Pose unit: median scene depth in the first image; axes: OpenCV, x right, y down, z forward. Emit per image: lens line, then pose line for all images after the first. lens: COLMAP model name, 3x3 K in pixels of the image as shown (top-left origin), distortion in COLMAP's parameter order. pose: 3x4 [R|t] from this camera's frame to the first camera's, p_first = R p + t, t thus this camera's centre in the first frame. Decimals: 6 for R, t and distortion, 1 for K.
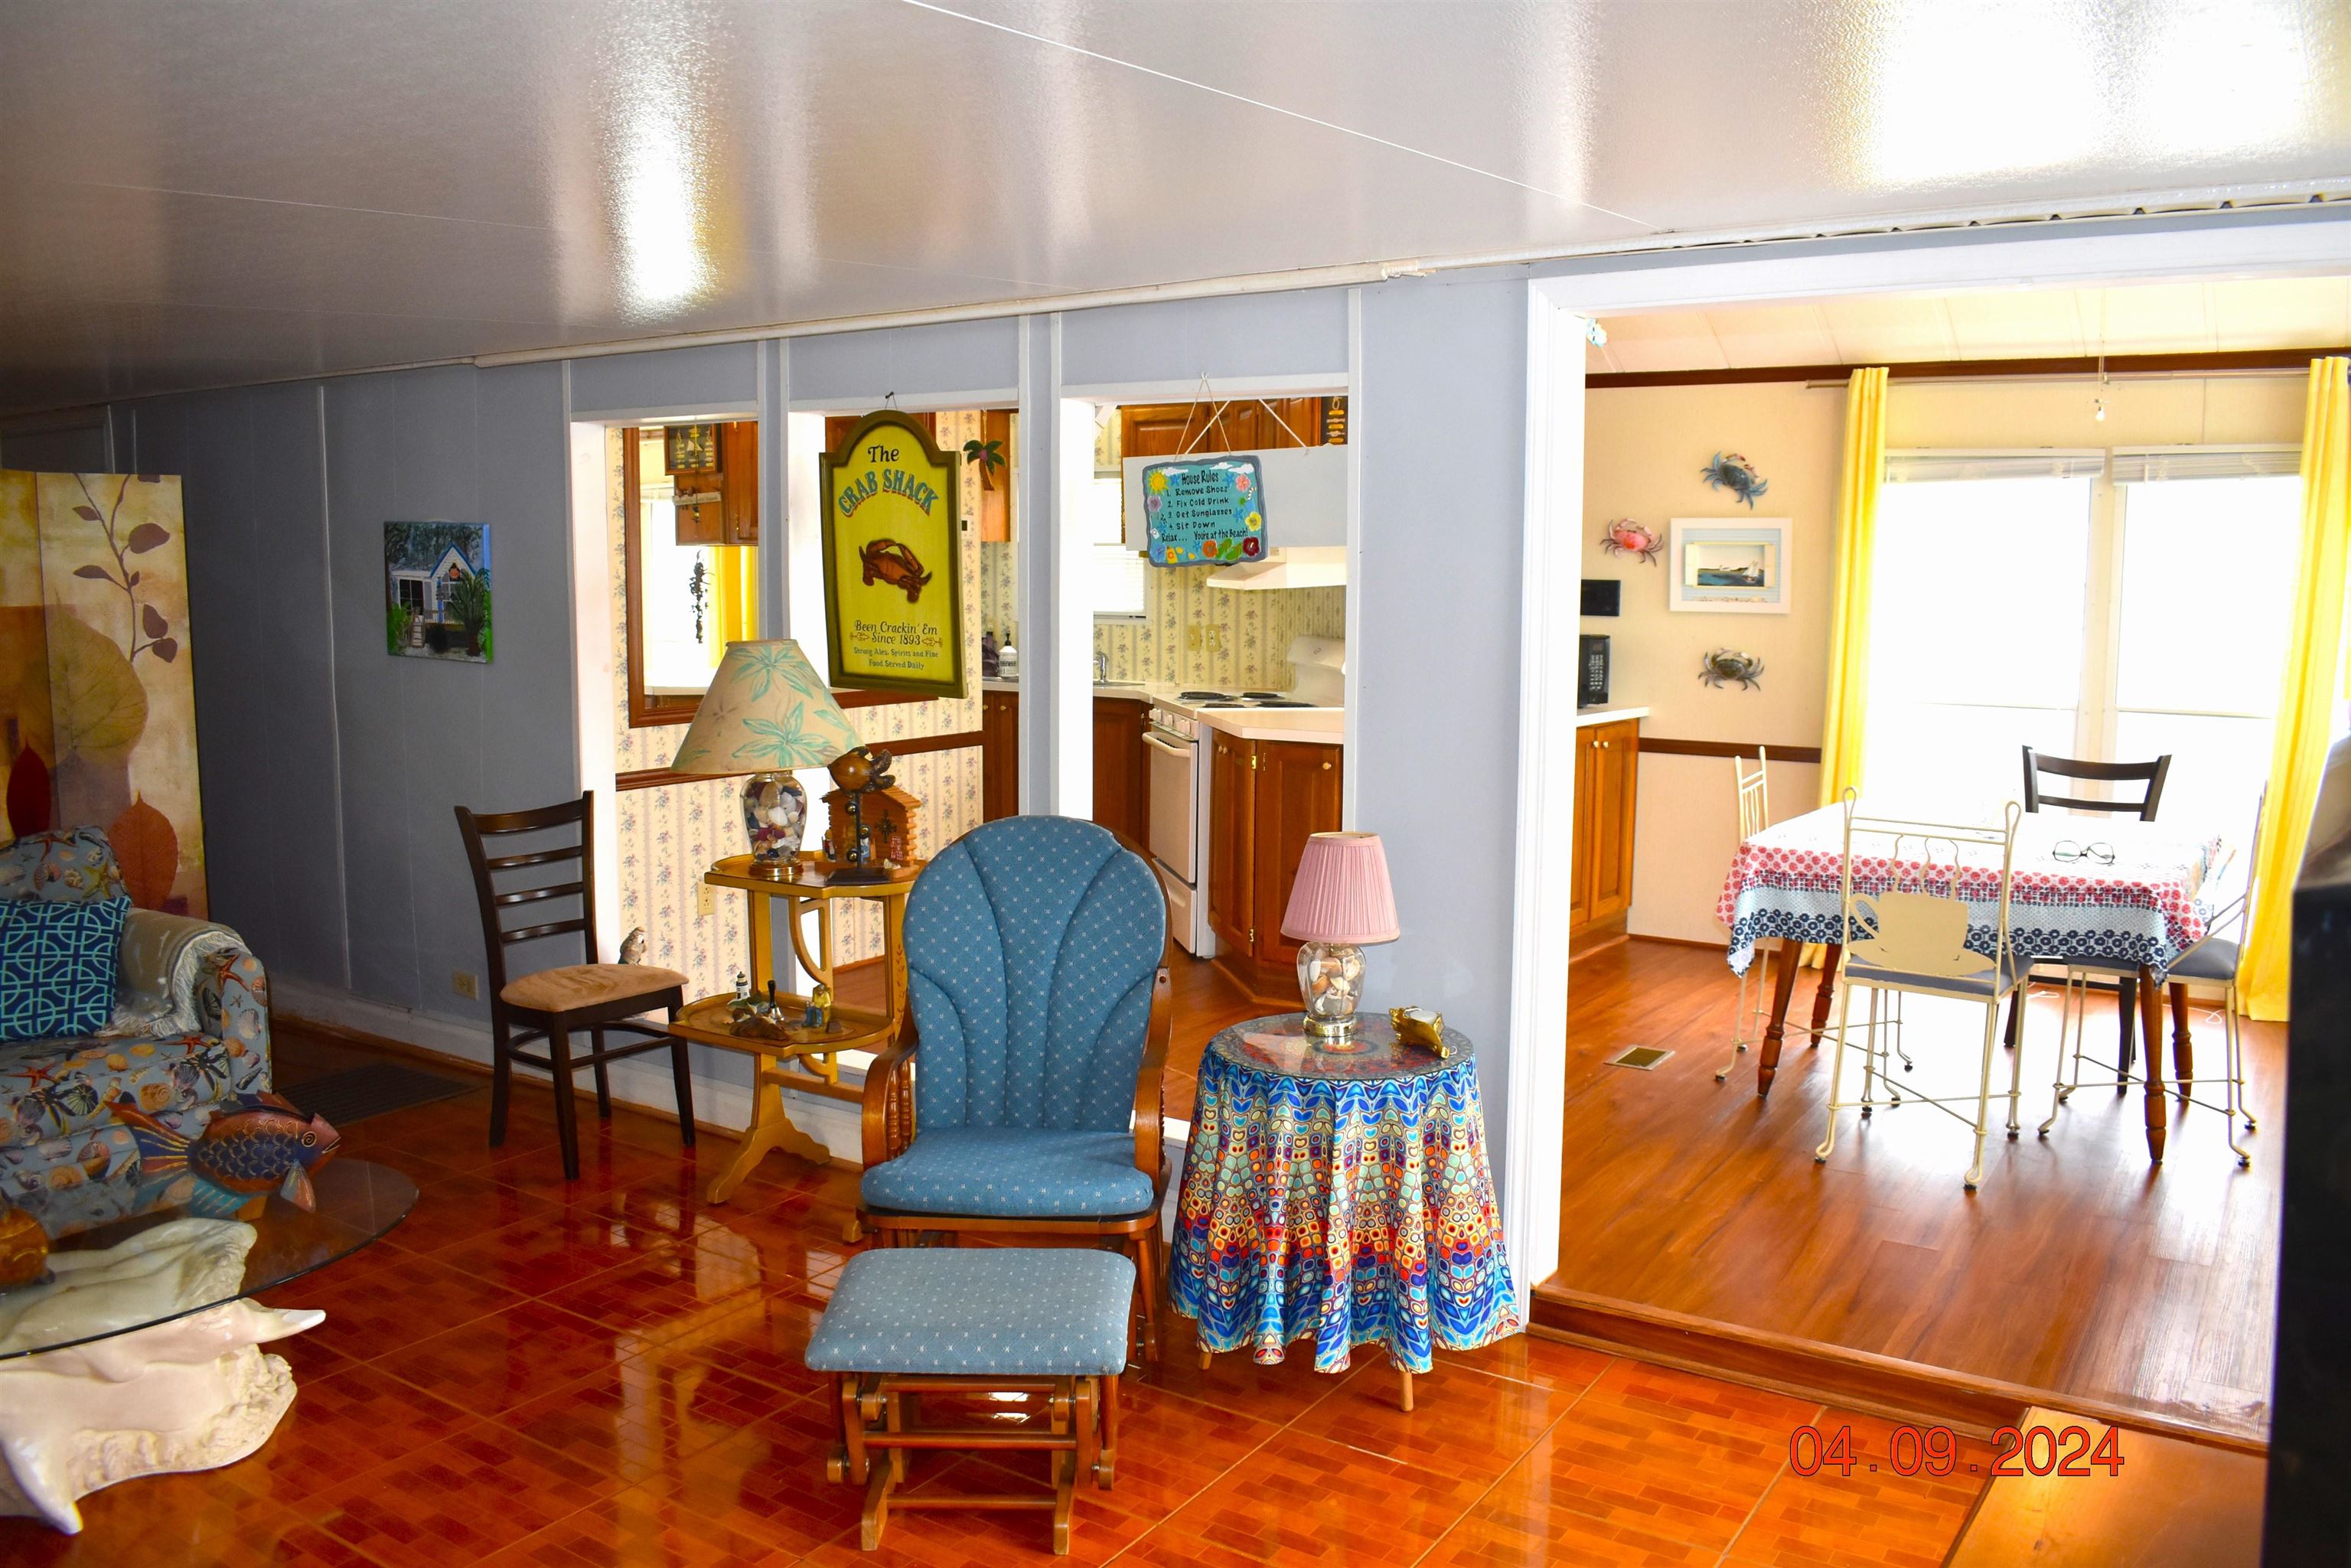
lens RADIAL K [[1834.5, 0, 1186.7], [0, 1834.5, 776.6], [0, 0, 1]] dist [-0.089560, 0.007018]
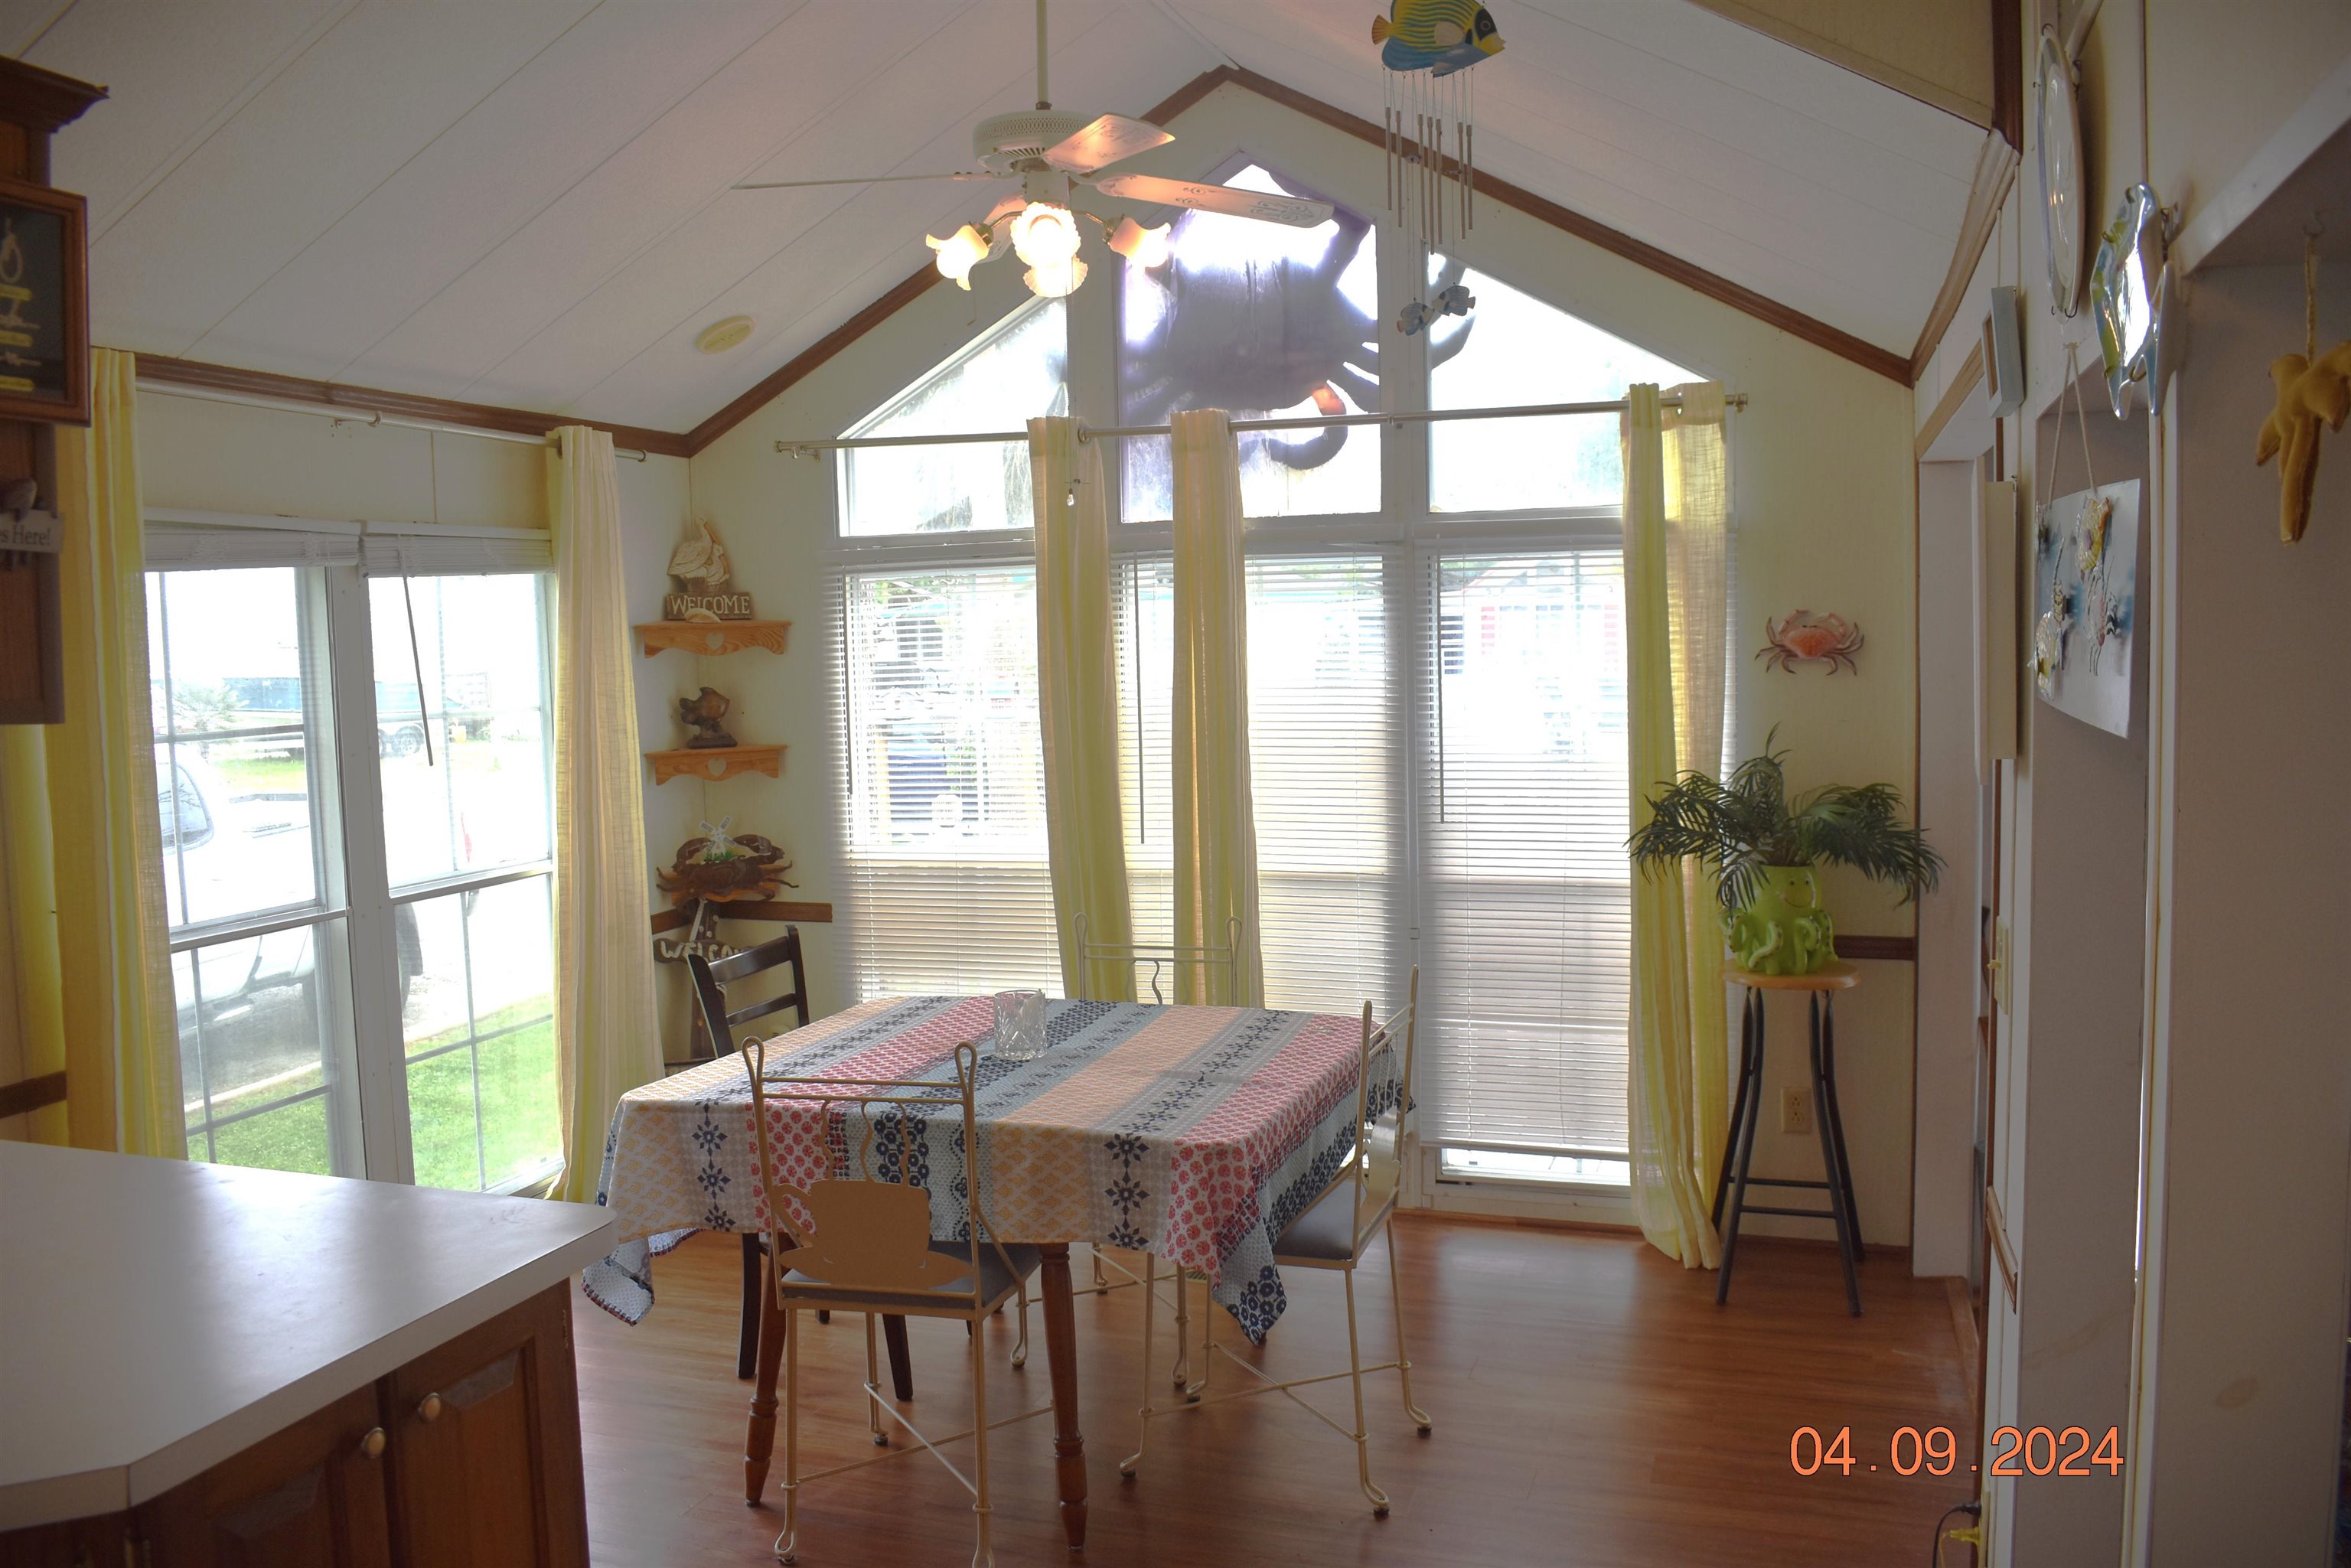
lens RADIAL K [[1834.5, 0, 1186.7], [0, 1834.5, 776.6], [0, 0, 1]] dist [-0.089560, 0.007018]
pose [[-0.252233, -0.076939, 0.964603, -0.225992], [0.133029, 0.984612, 0.113320, -0.124875], [-0.958479, 0.156904, -0.238117, 0.878009]]
